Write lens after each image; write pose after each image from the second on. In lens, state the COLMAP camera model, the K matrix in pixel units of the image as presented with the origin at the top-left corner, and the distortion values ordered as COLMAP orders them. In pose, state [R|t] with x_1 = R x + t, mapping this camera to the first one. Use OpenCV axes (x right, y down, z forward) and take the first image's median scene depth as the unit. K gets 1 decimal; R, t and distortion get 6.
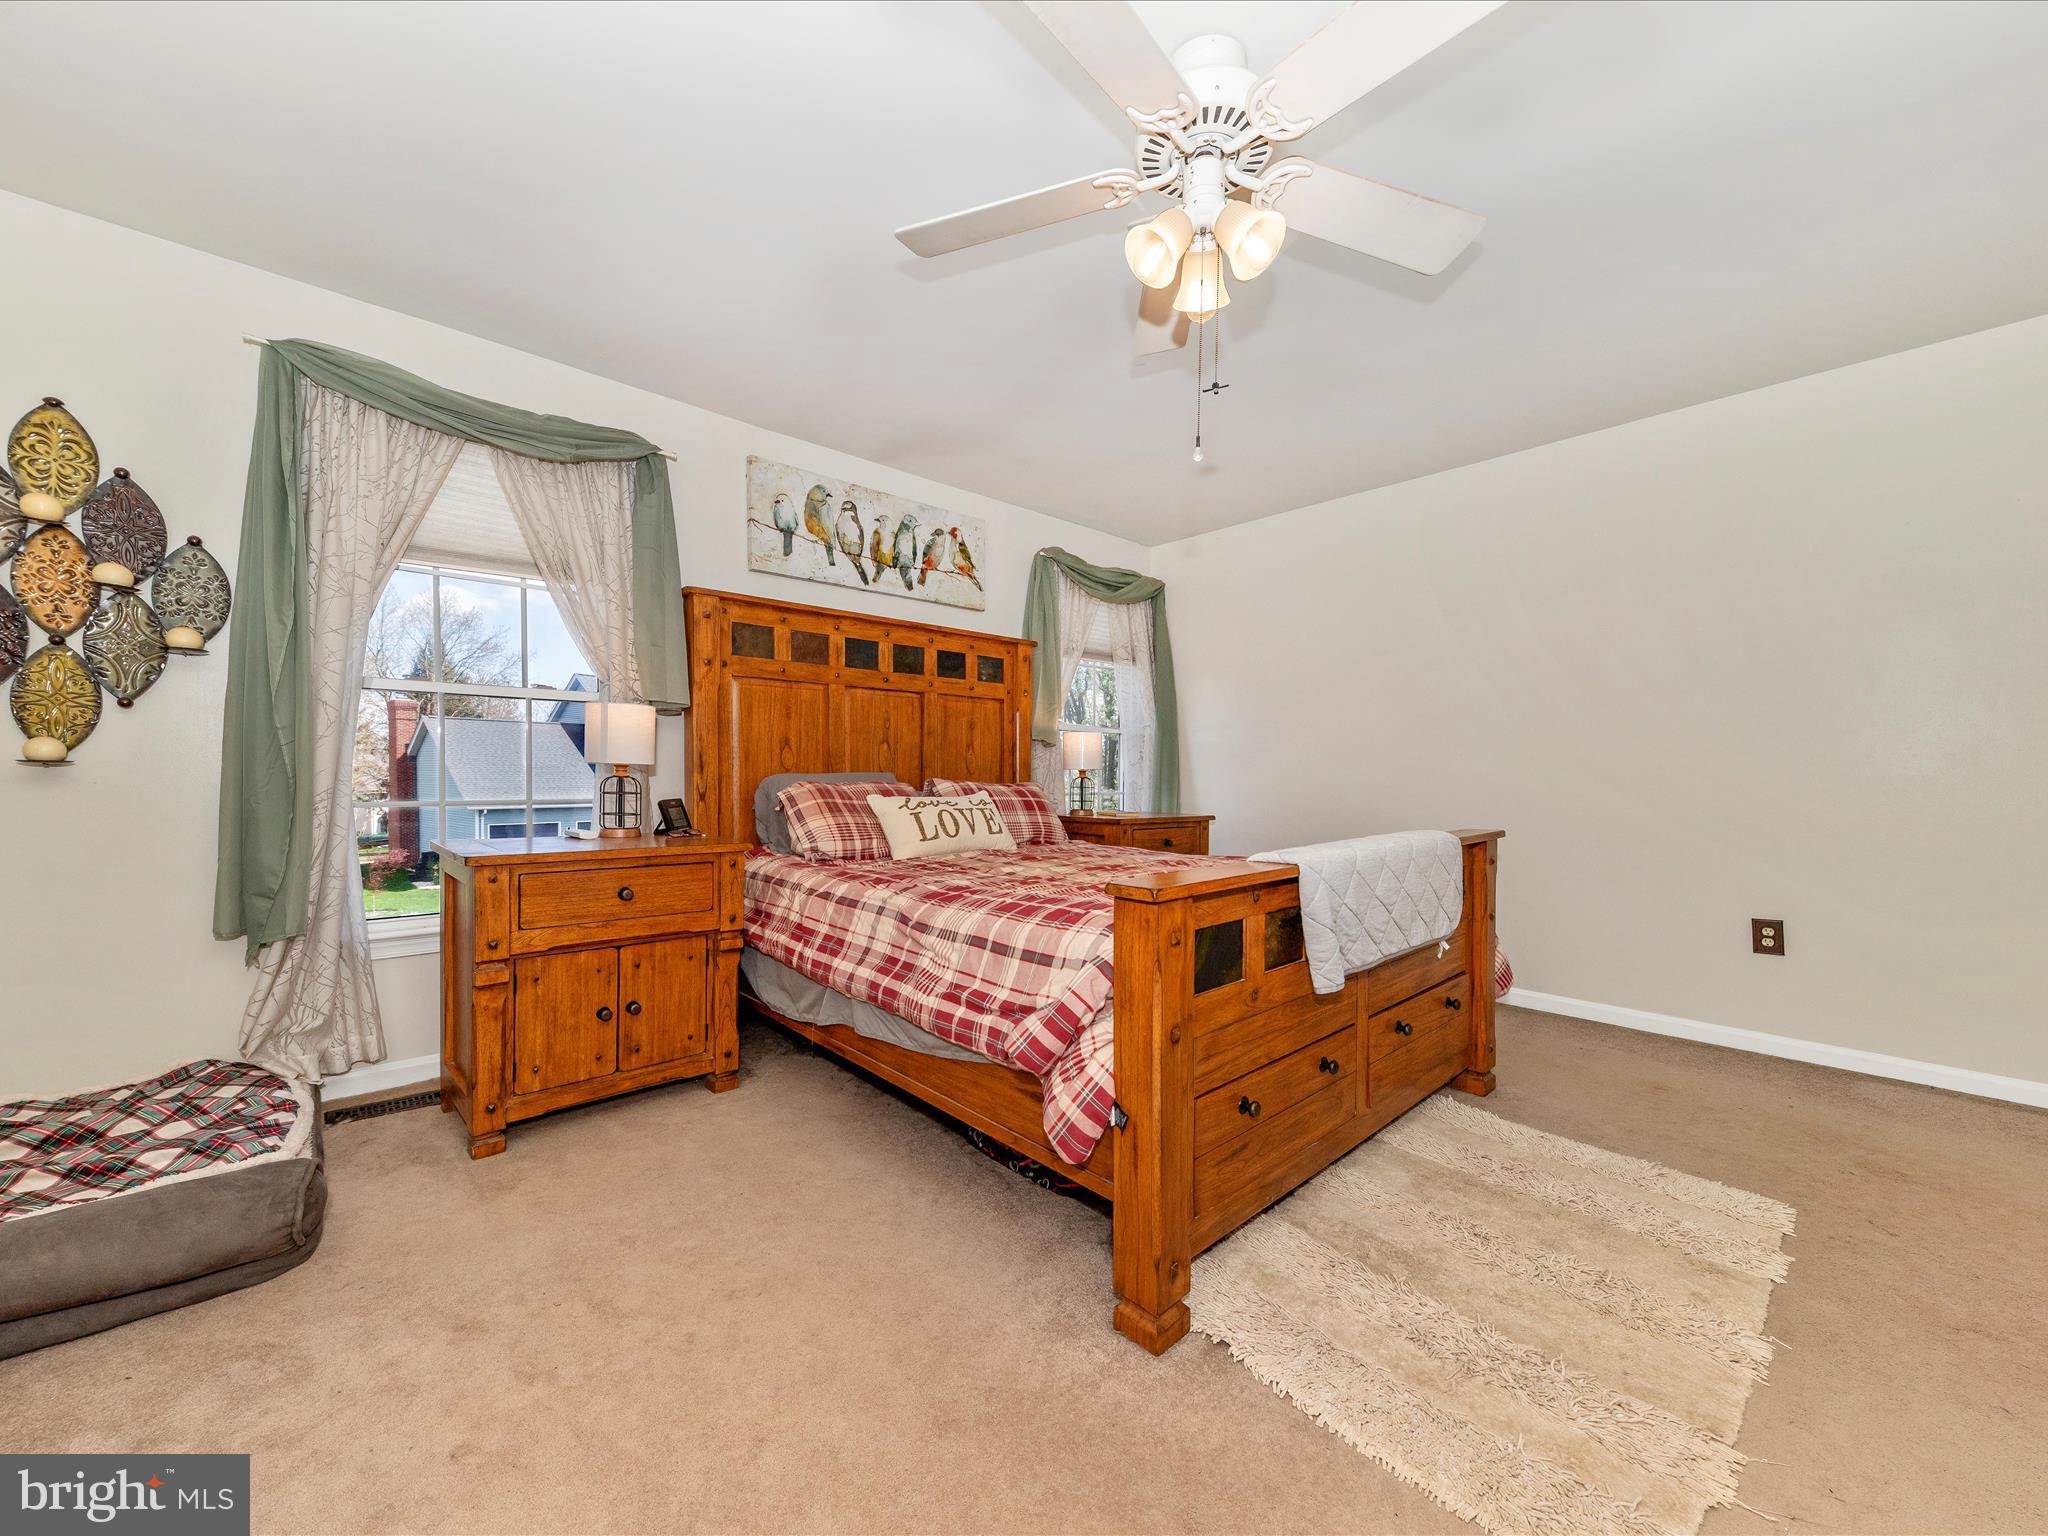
lens RADIAL K [[803.5, 0, 1034.7], [0, 803.5, 777.5], [0, 0, 1]] dist [0.007780, -0.000682]
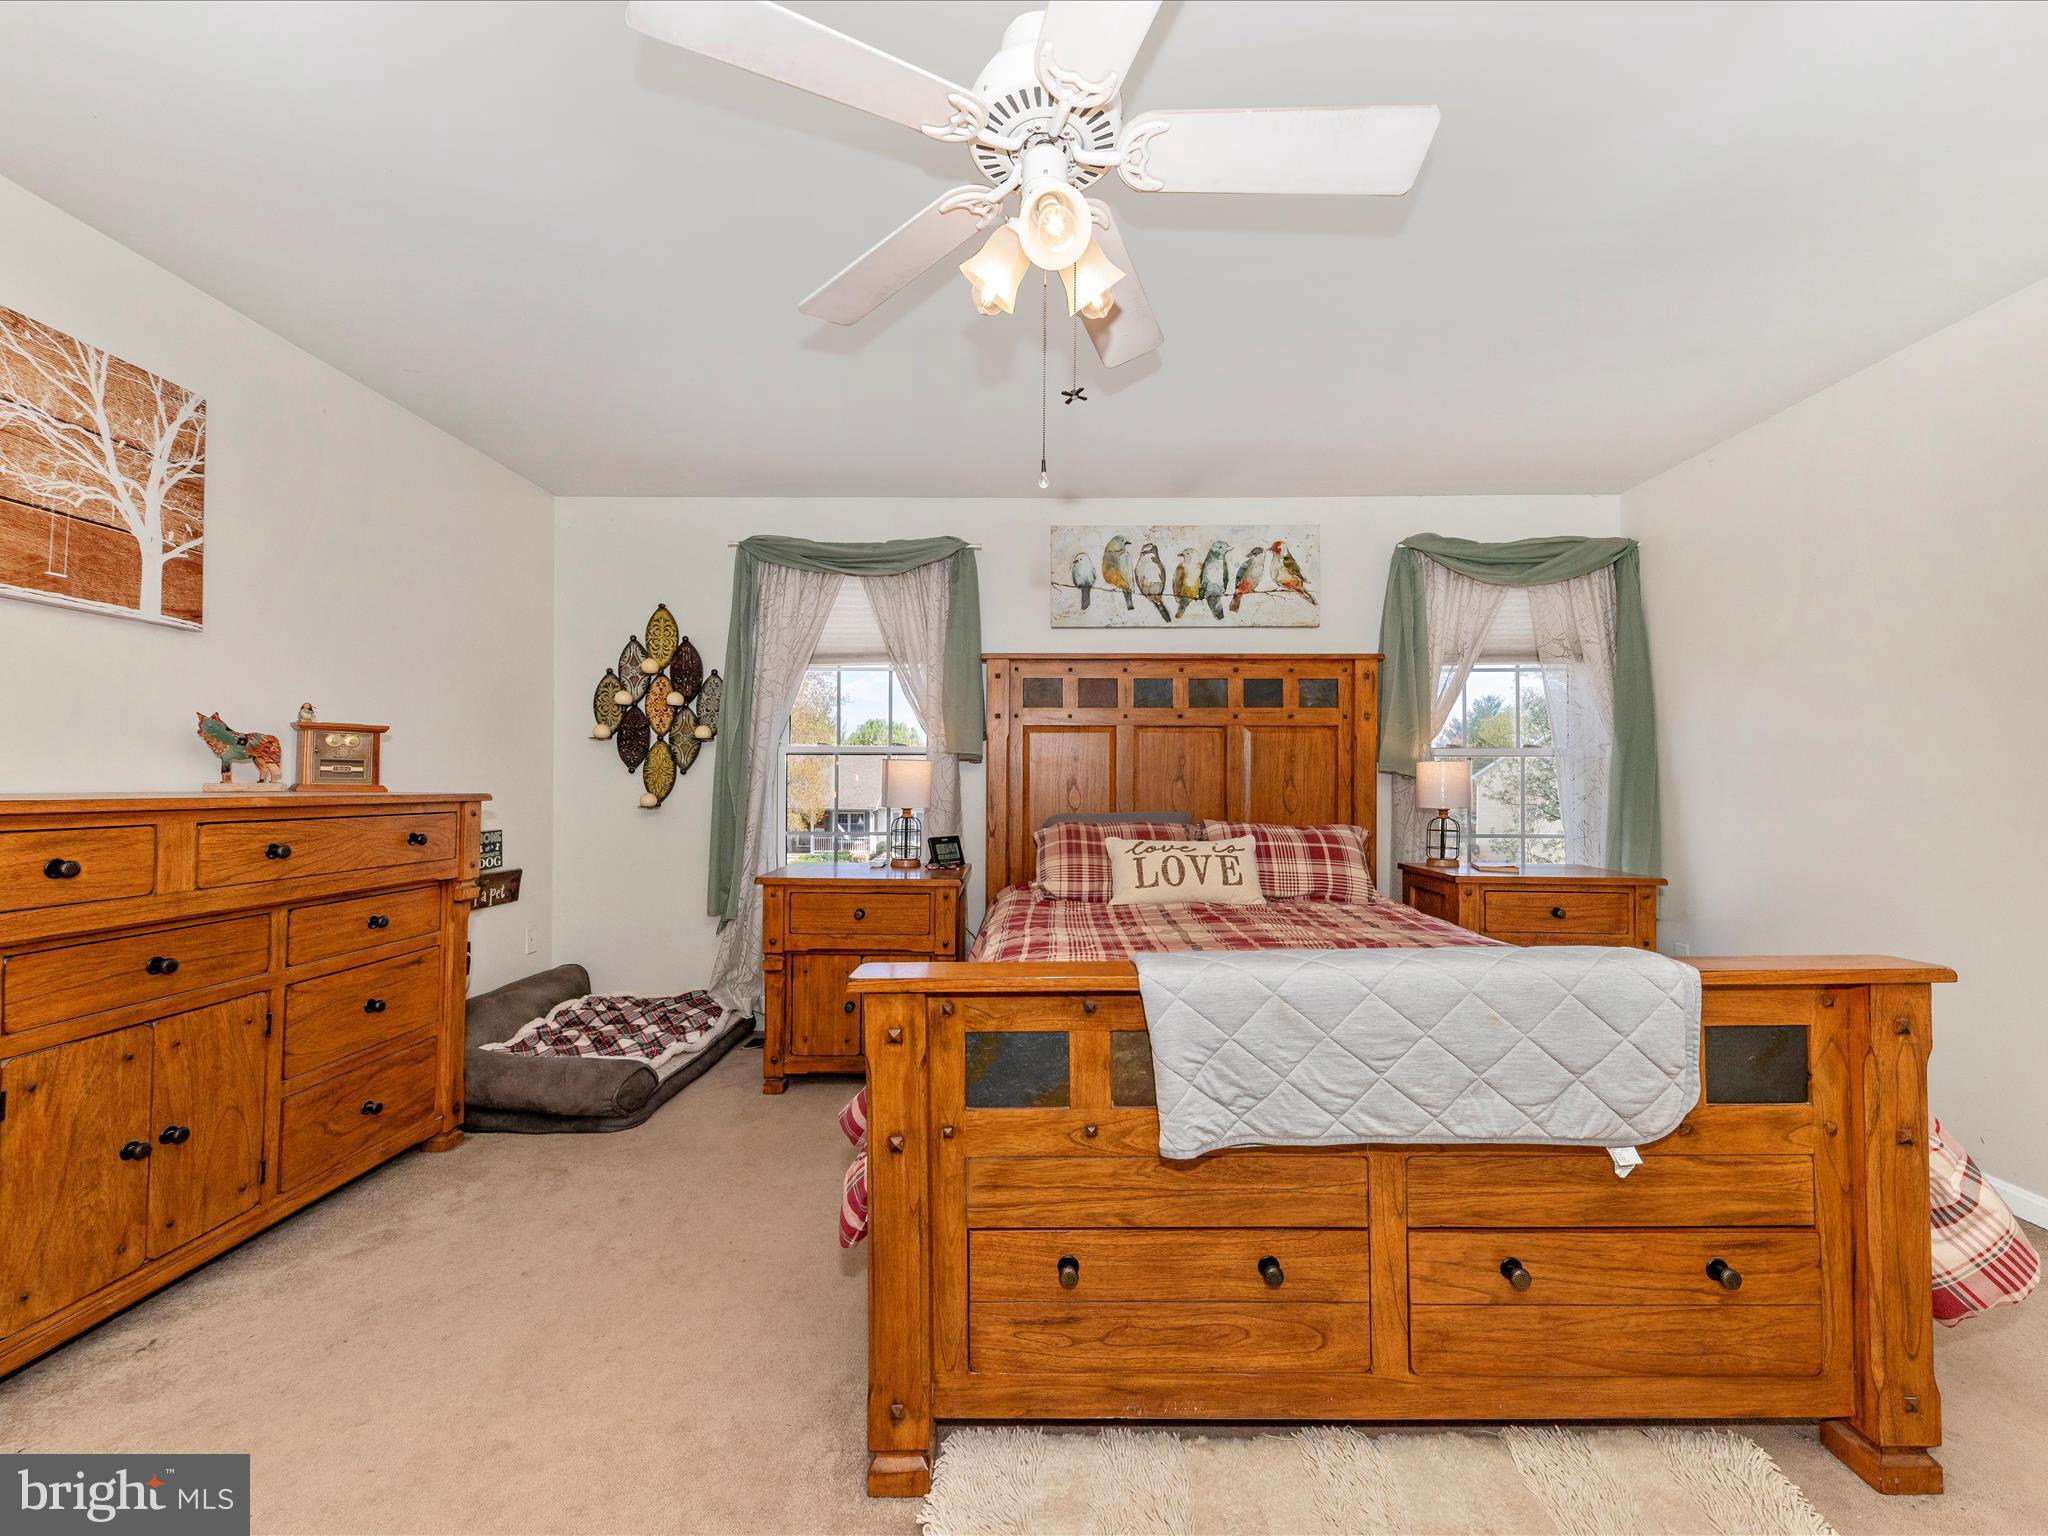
lens RADIAL K [[803.5, 0, 1035.8], [0, 803.5, 765.0], [0, 0, 1]] dist [0.007780, -0.000682]
pose [[0.723969, -0.023511, -0.689431, 0.385664], [0.001241, 0.999462, -0.032781, -0.032606], [0.689831, 0.022877, 0.723609, 0.183142]]
